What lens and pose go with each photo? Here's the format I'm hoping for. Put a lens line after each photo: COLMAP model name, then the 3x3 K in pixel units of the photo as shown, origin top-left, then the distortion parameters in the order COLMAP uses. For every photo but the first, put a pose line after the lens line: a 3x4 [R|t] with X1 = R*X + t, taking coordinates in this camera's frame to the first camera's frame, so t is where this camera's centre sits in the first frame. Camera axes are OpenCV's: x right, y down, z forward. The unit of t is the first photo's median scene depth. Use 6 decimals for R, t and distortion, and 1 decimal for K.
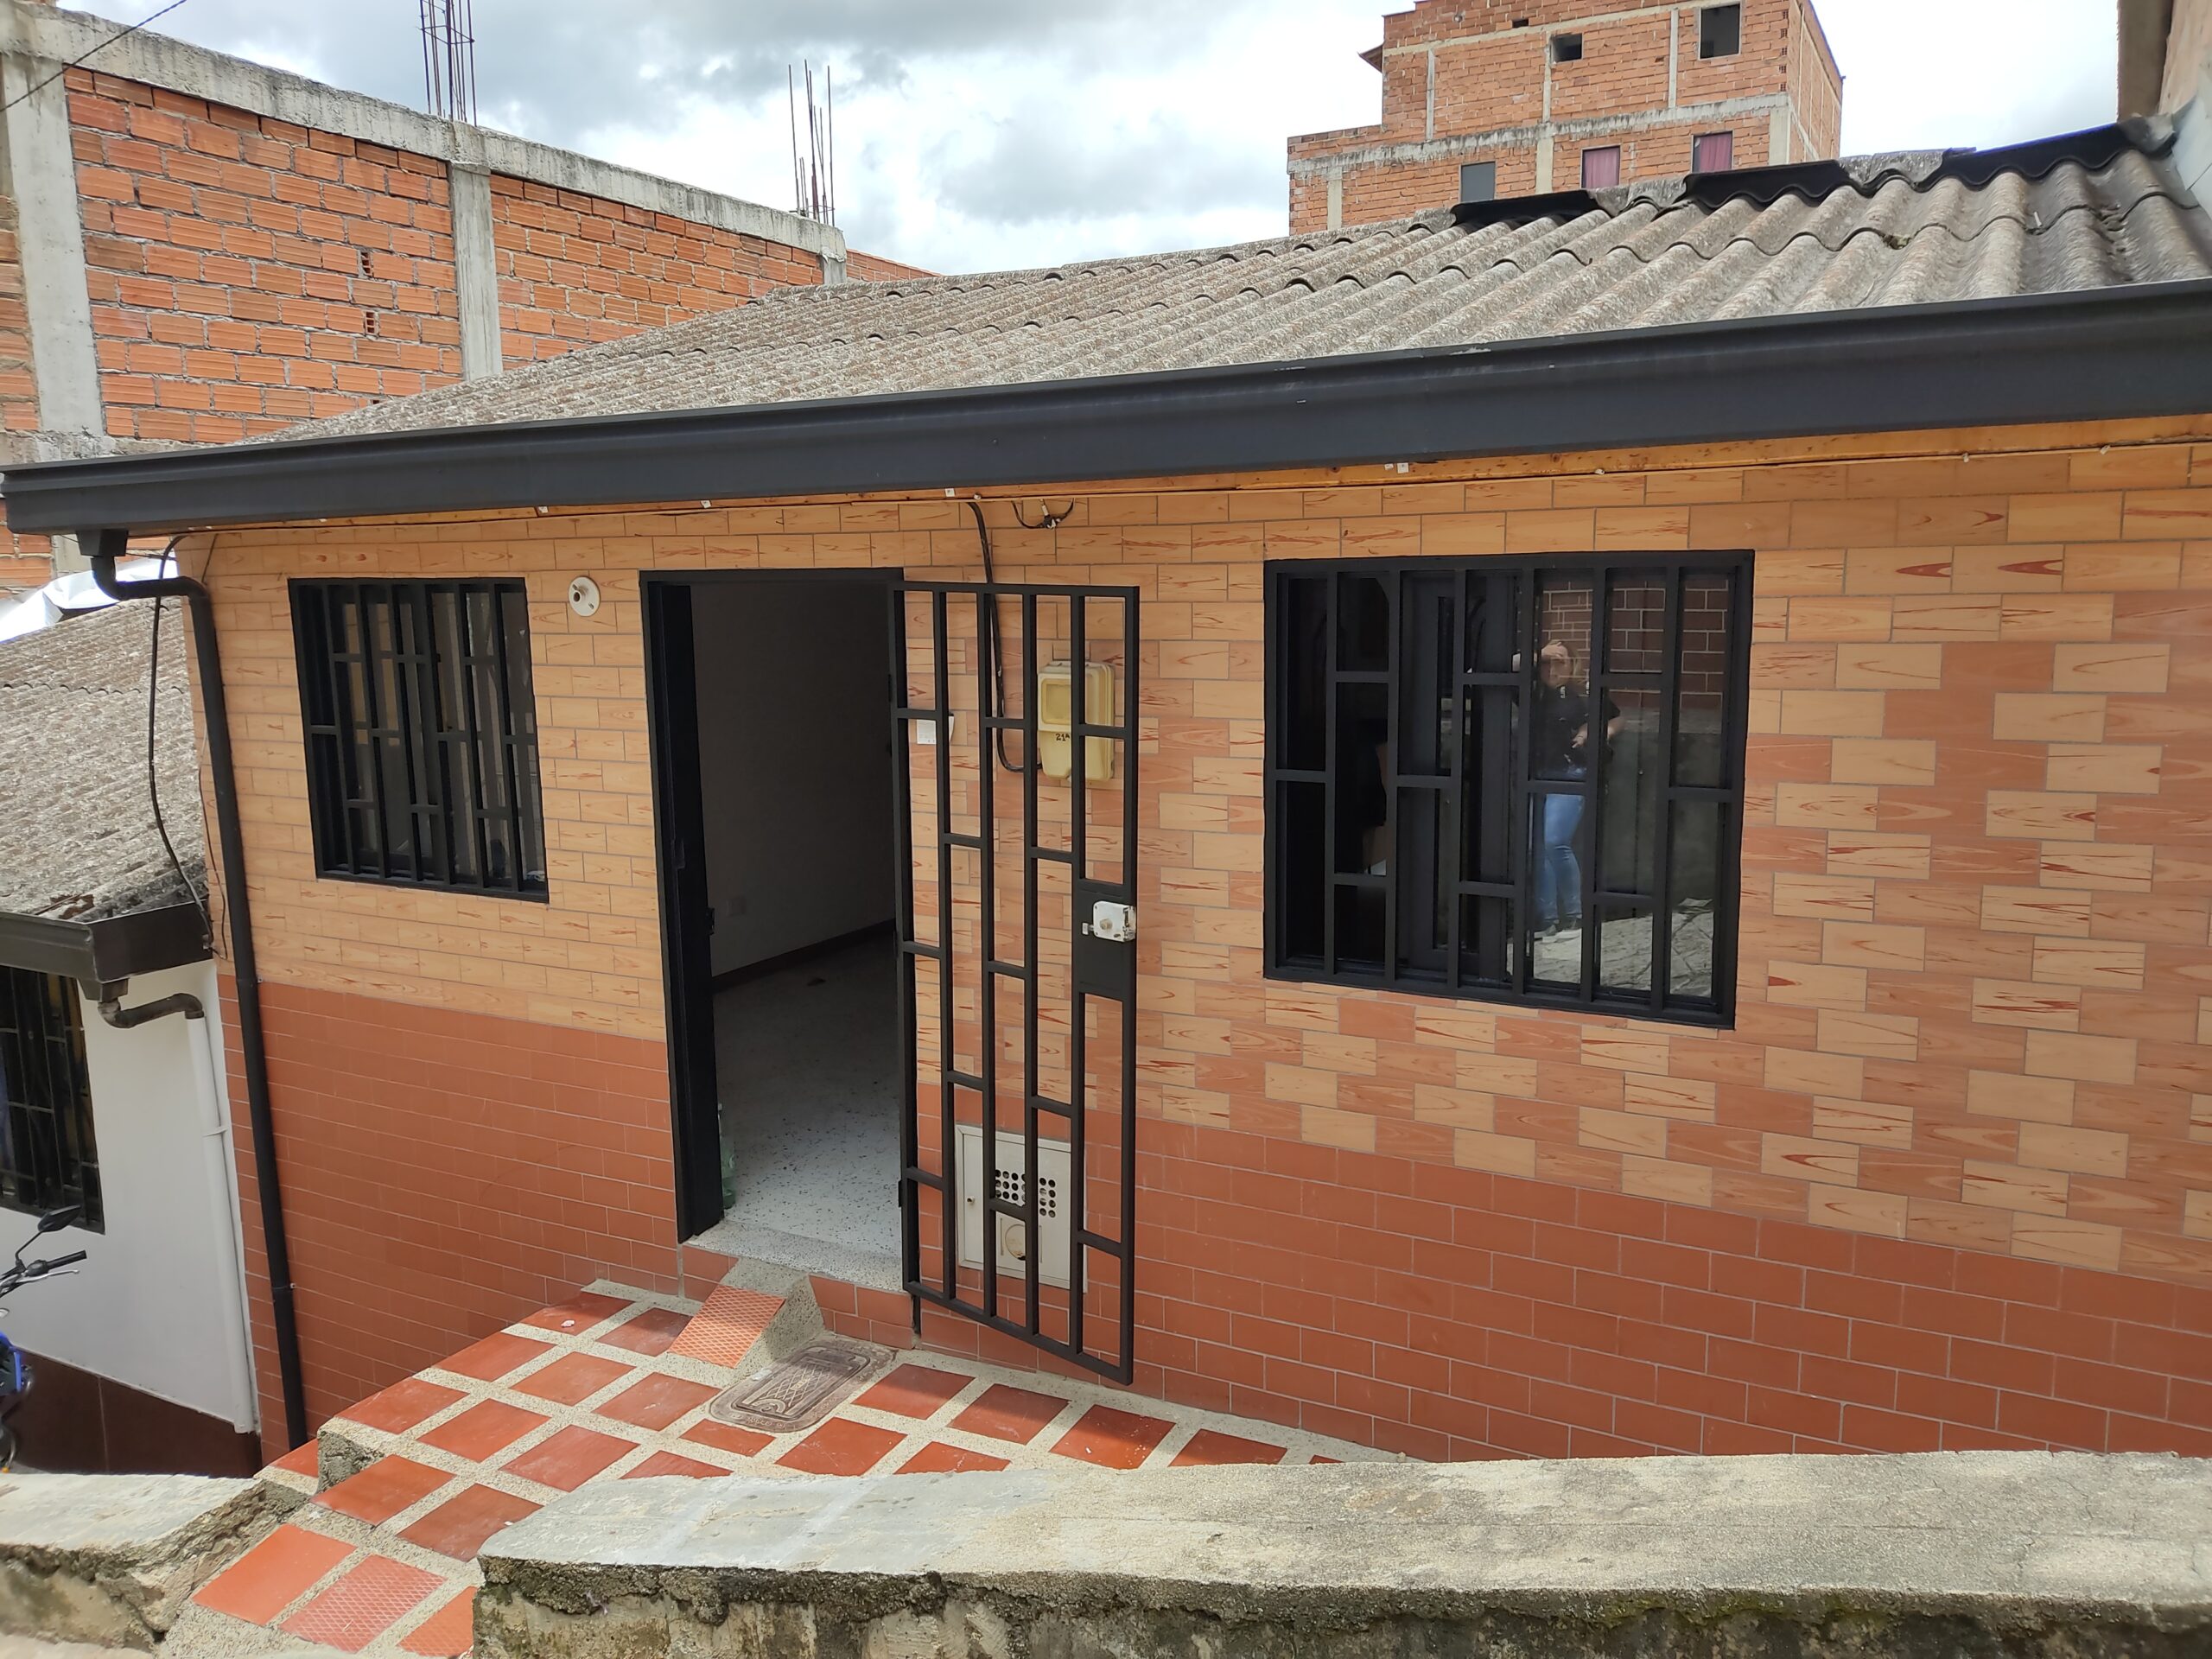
lens RADIAL K [[1679.6, 0, 1105.4], [0, 1679.6, 821.9], [0, 0, 1]] dist [-0.027514, 0.048460]
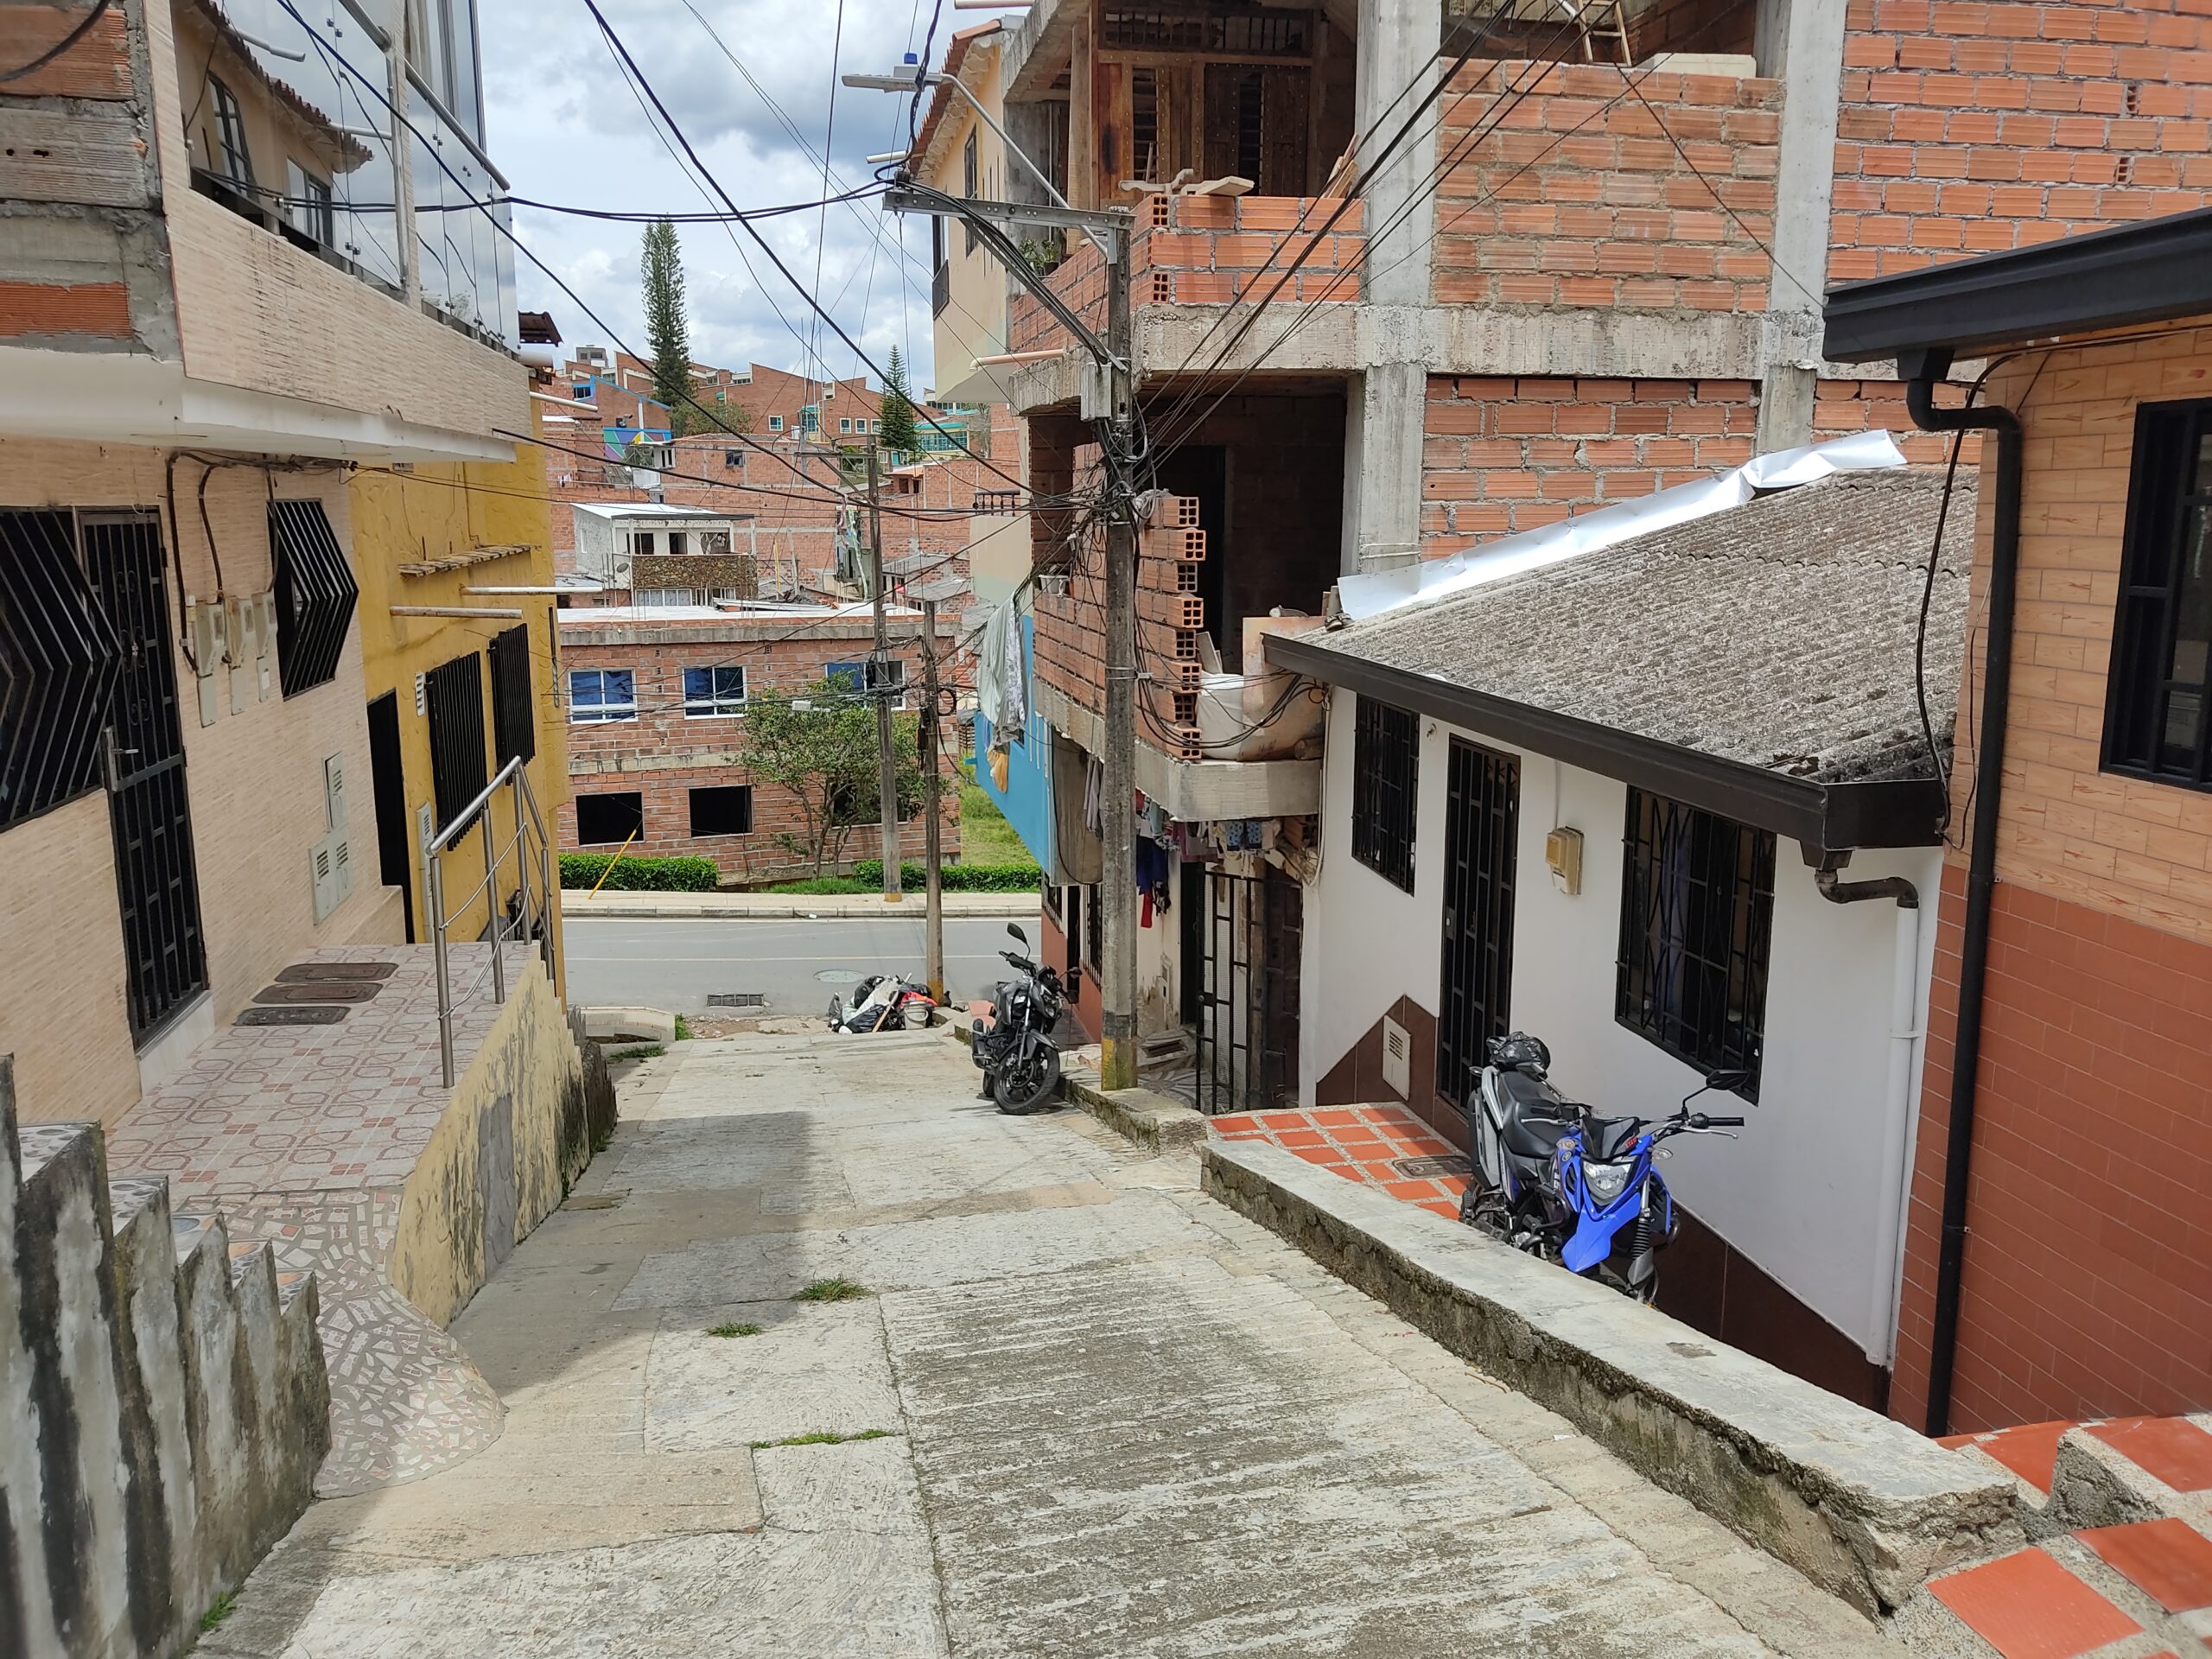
lens RADIAL K [[1679.6, 0, 1104.3], [0, 1679.6, 831.7], [0, 0, 1]] dist [-0.027514, 0.048460]
pose [[0.637166, 0.168628, -0.752054, -0.149804], [-0.128210, 0.985366, 0.112318, 0.031558], [0.759988, 0.024856, 0.649461, 0.084366]]
